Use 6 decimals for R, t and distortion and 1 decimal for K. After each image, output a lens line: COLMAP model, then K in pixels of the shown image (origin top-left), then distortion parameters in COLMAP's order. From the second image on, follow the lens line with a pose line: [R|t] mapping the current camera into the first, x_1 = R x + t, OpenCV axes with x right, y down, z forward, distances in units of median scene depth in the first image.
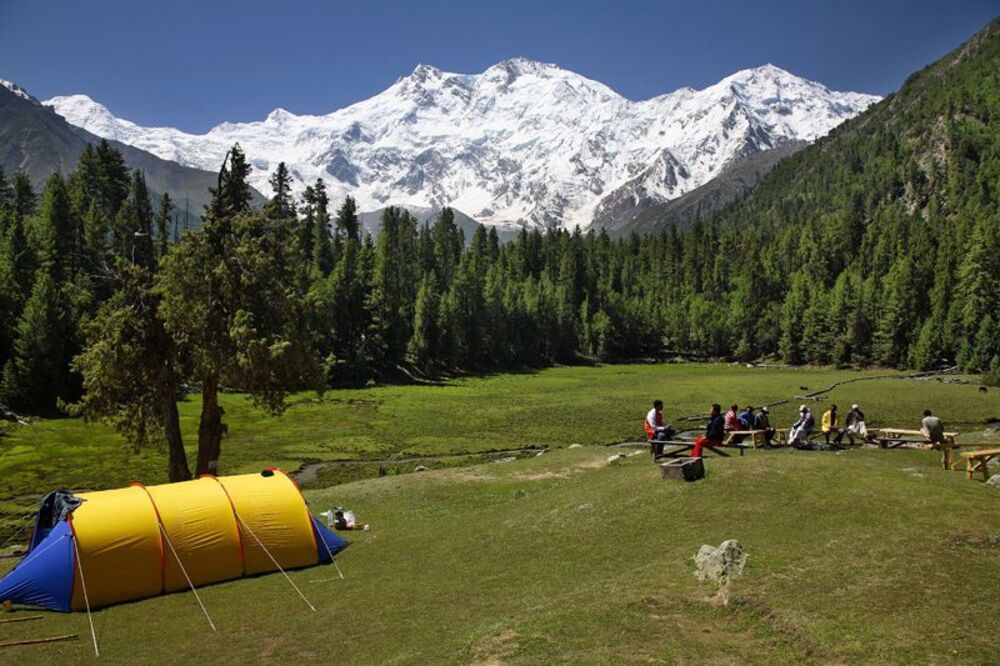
lens RADIAL K [[835.4, 0, 500.0], [0, 835.4, 333.0], [0, 0, 1]] dist [-0.110827, 0.132785]
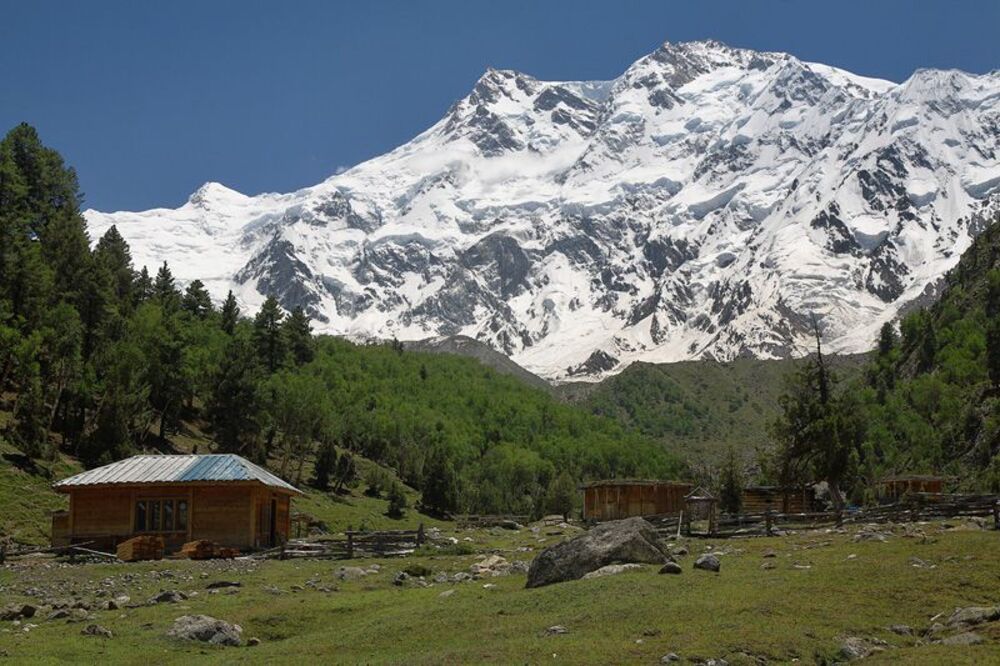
lens RADIAL K [[1442.1, 0, 486.8], [0, 1442.1, 335.1], [0, 0, 1]] dist [-0.015370, 0.209616]
pose [[0.984176, -0.044584, -0.171494, 0.044086], [0.010183, 0.980460, -0.196457, -0.021848], [0.176902, 0.191602, 0.965399, 0.303722]]
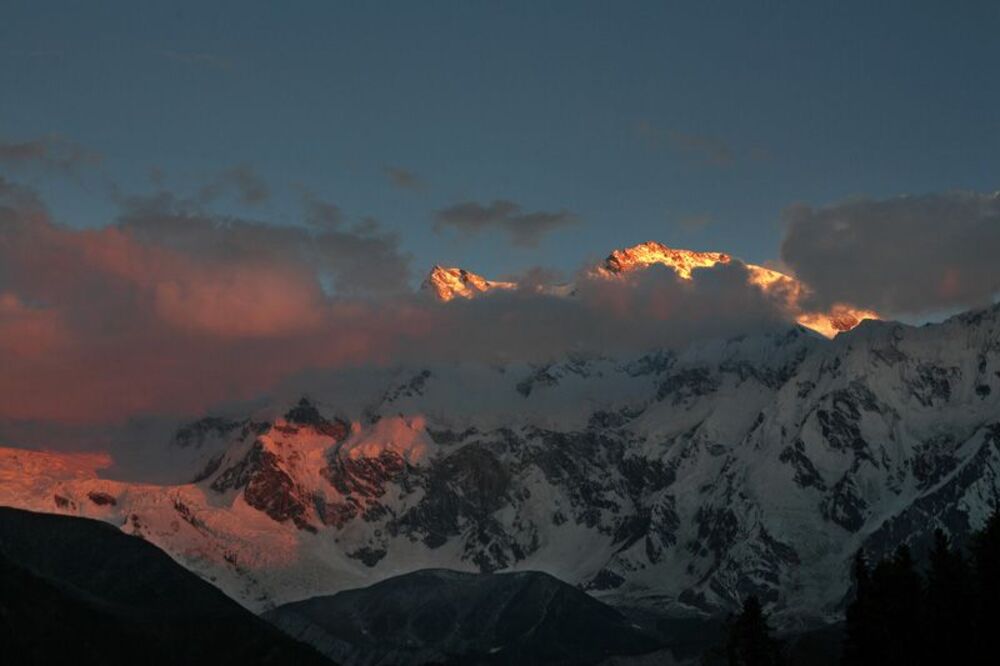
lens RADIAL K [[1906.1, 0, 500.0], [0, 1906.1, 333.0], [0, 0, 1]] dist [0.106394, 0.135825]
pose [[0.998181, -0.044859, -0.040267, -0.023675], [0.032374, 0.962416, -0.269645, 0.004794], [0.050850, 0.267851, 0.962118, -0.037185]]
